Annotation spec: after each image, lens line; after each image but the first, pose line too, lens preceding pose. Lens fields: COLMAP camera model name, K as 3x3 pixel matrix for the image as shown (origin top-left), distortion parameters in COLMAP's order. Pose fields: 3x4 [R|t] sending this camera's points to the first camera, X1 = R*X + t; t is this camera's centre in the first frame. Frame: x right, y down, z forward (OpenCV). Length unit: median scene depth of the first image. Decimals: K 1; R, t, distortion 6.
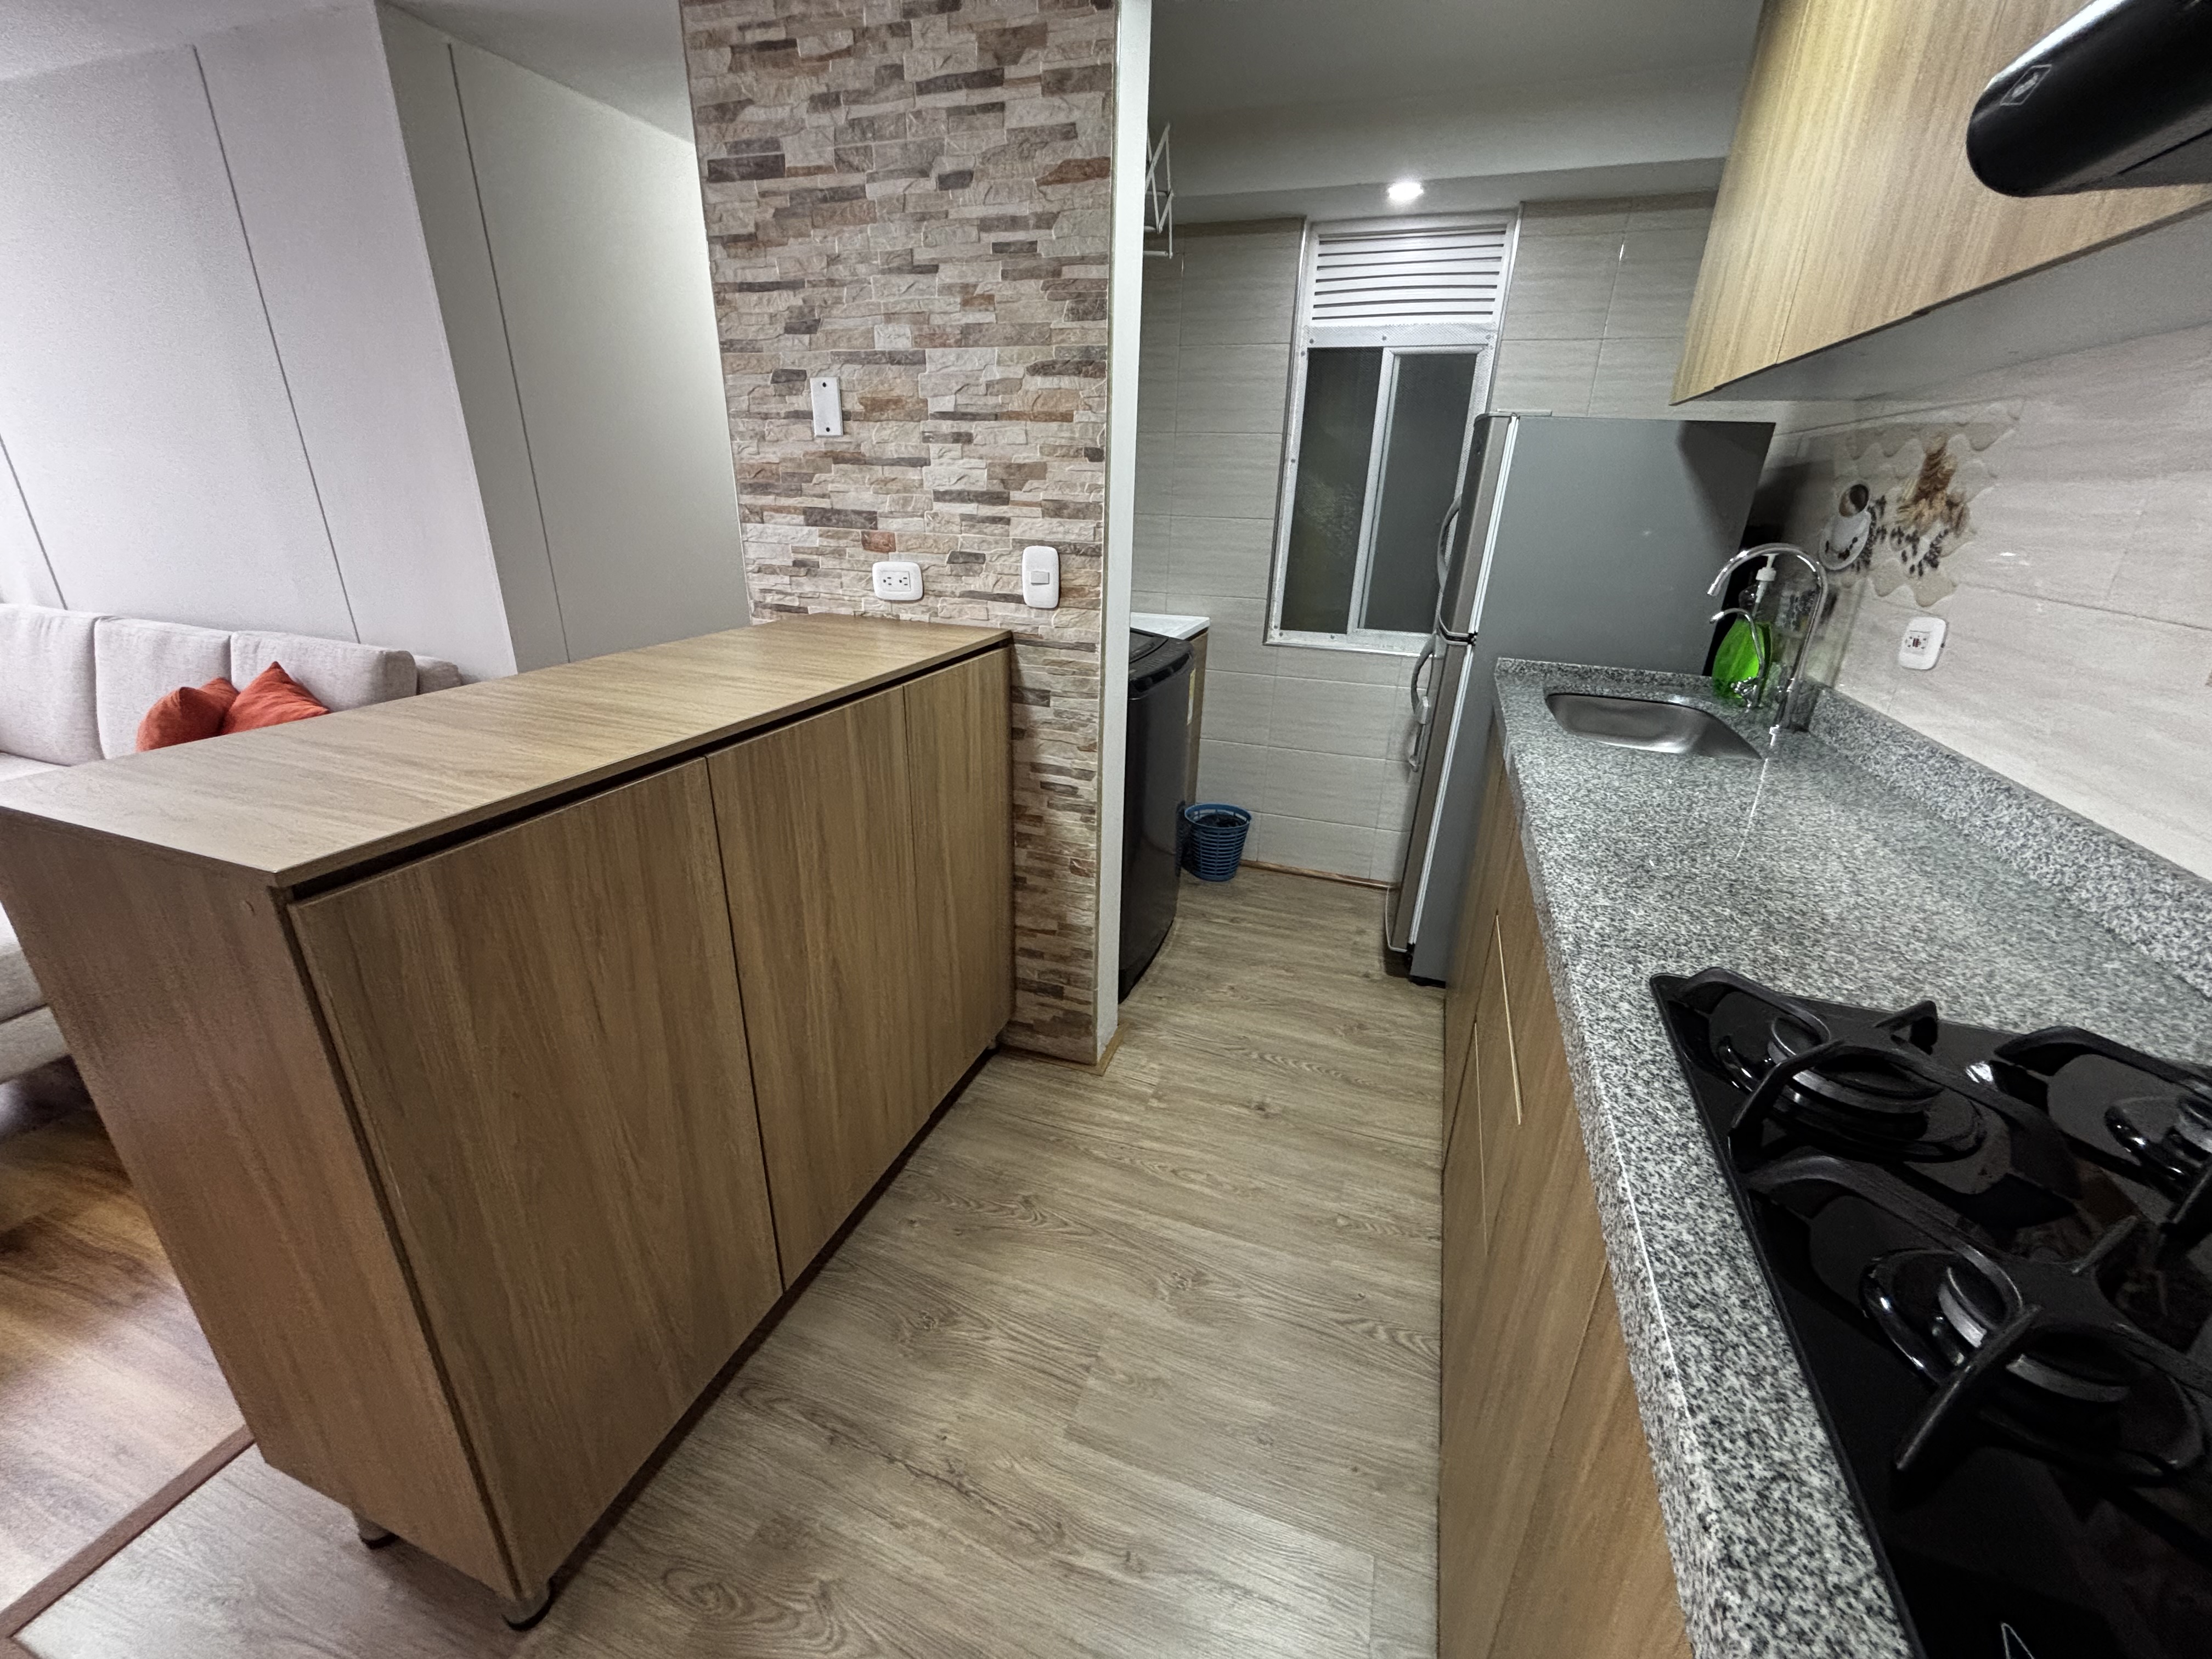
lens RADIAL K [[885.4, 0, 1119.2], [0, 885.4, 819.7], [0, 0, 1]] dist [-0.000934, -0.000397]
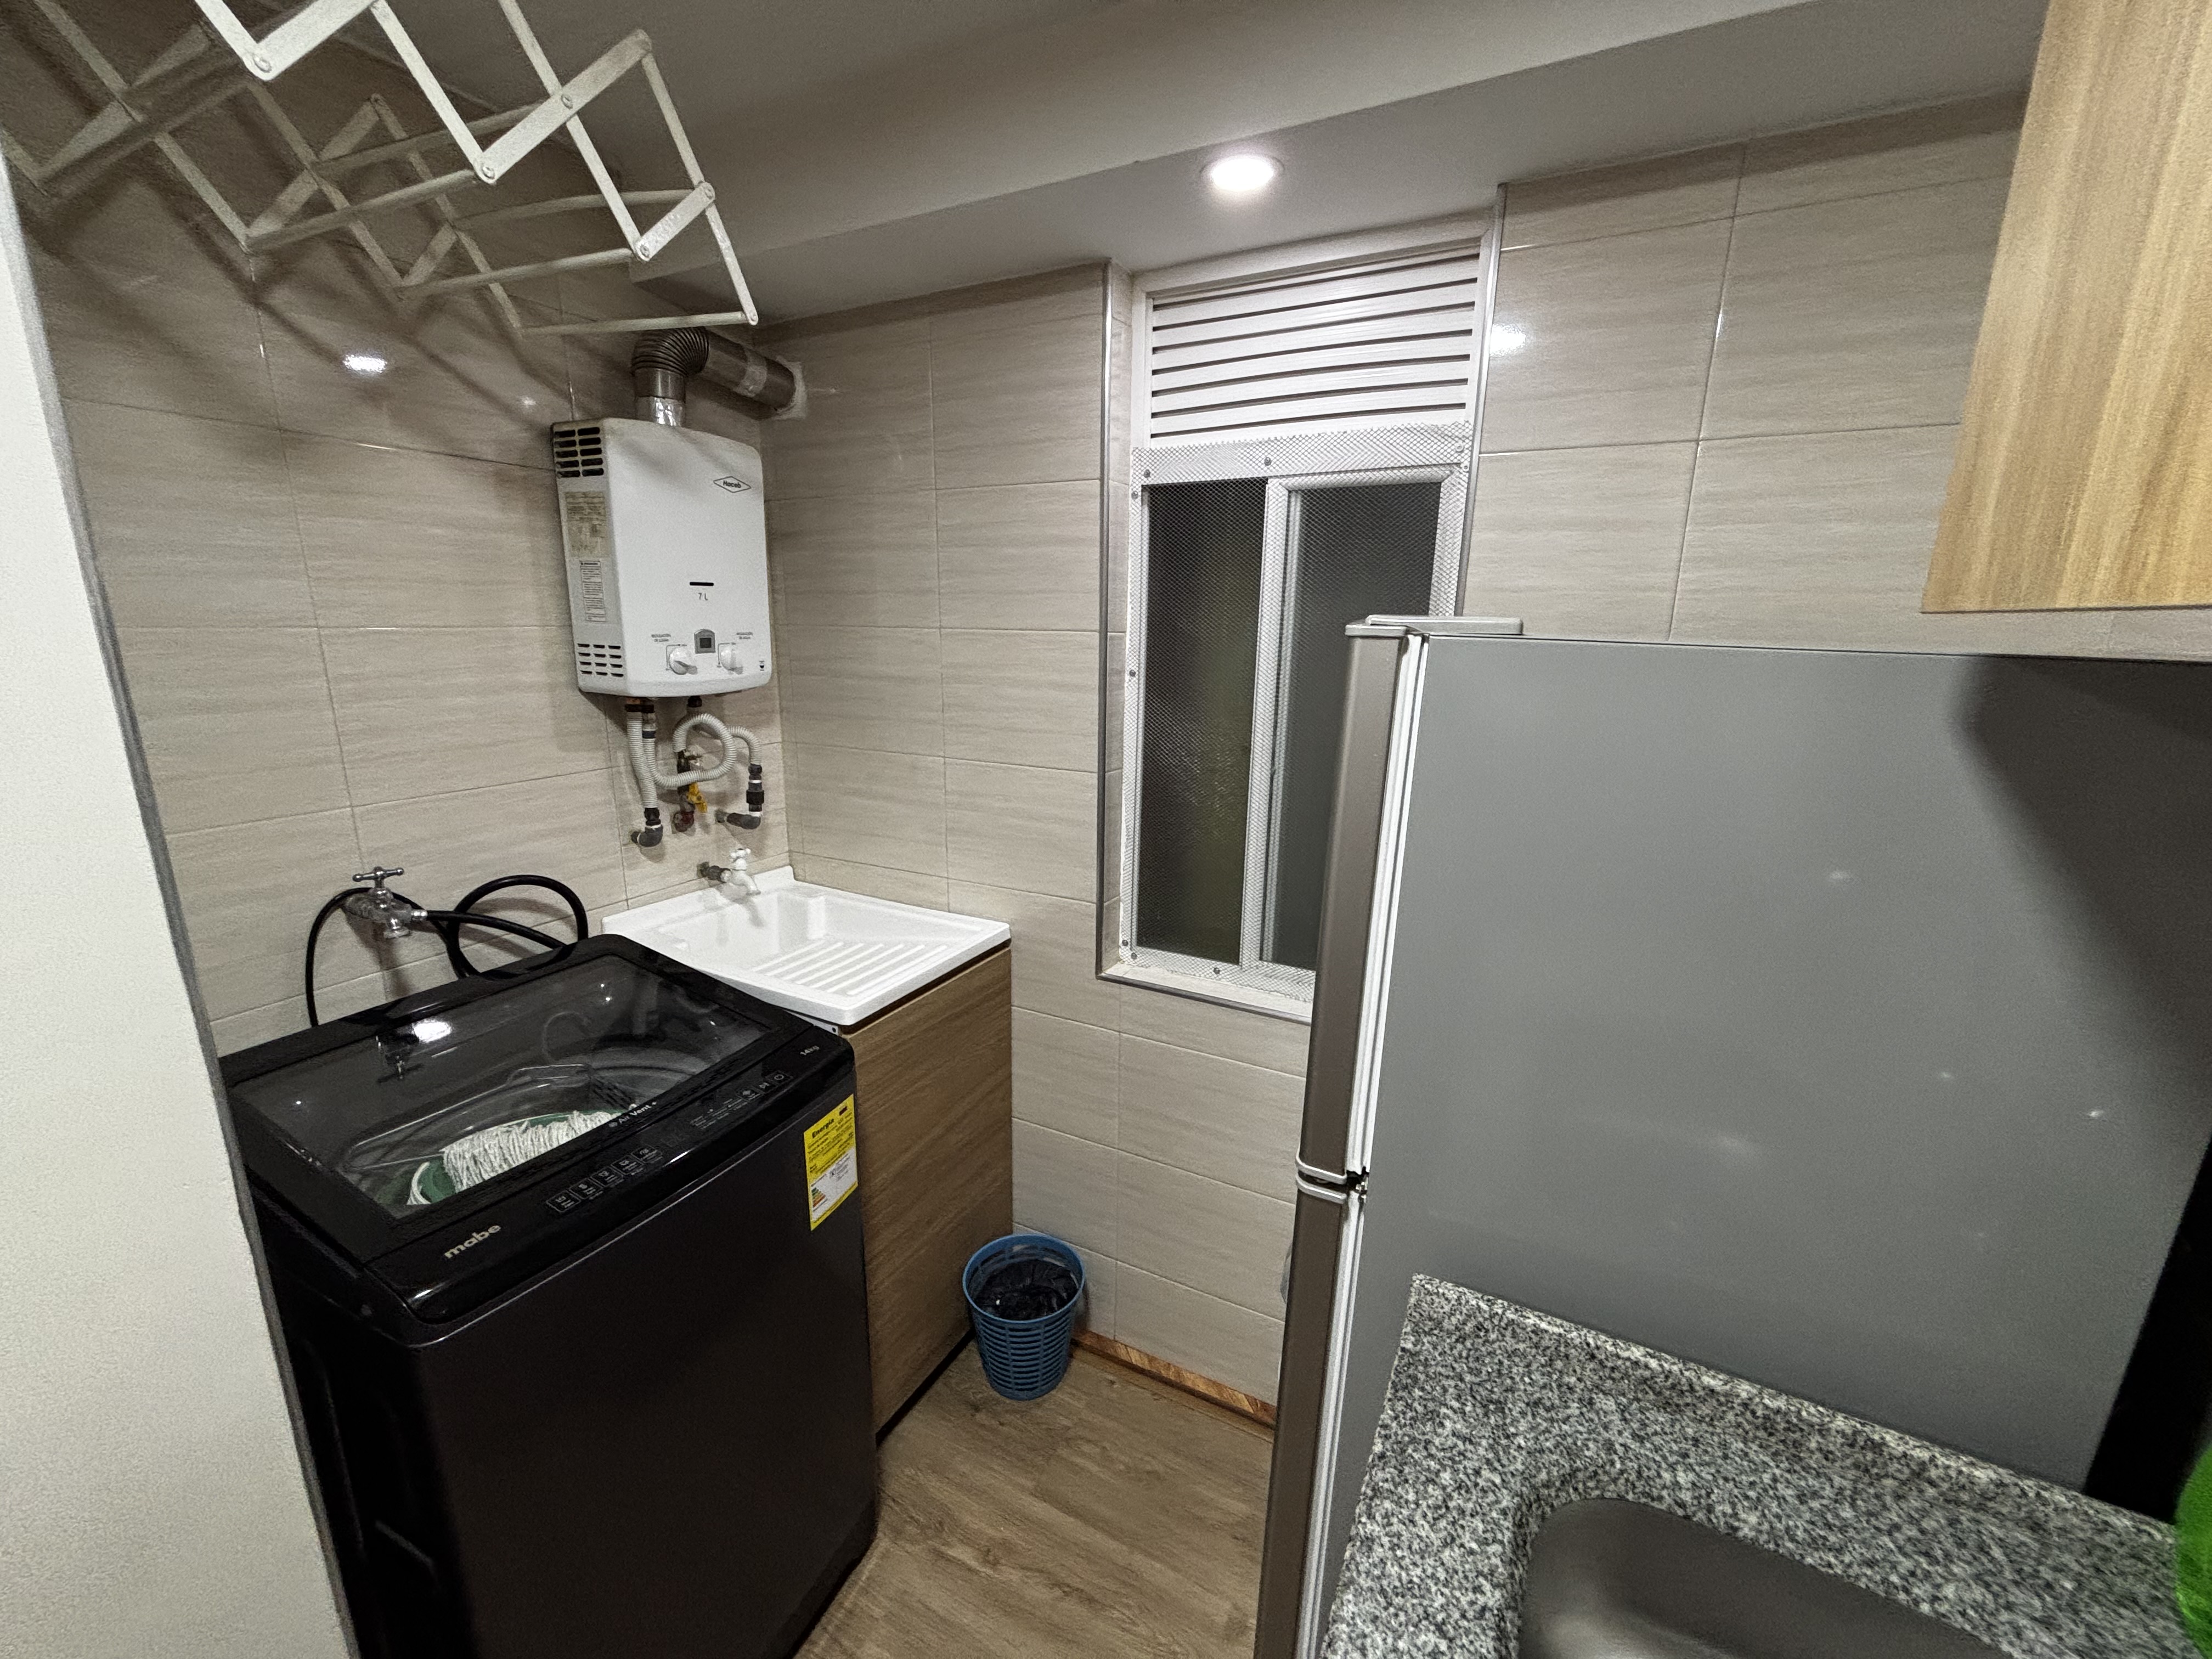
lens RADIAL K [[892.0, 0, 1102.7], [0, 892.0, 823.8], [0, 0, 1]] dist [0.007815, -0.004357]
pose [[0.989429, 0.014314, -0.144309, 0.435953], [-0.033809, 0.990464, -0.133556, -0.386848], [0.141021, 0.137023, 0.980478, 0.747183]]
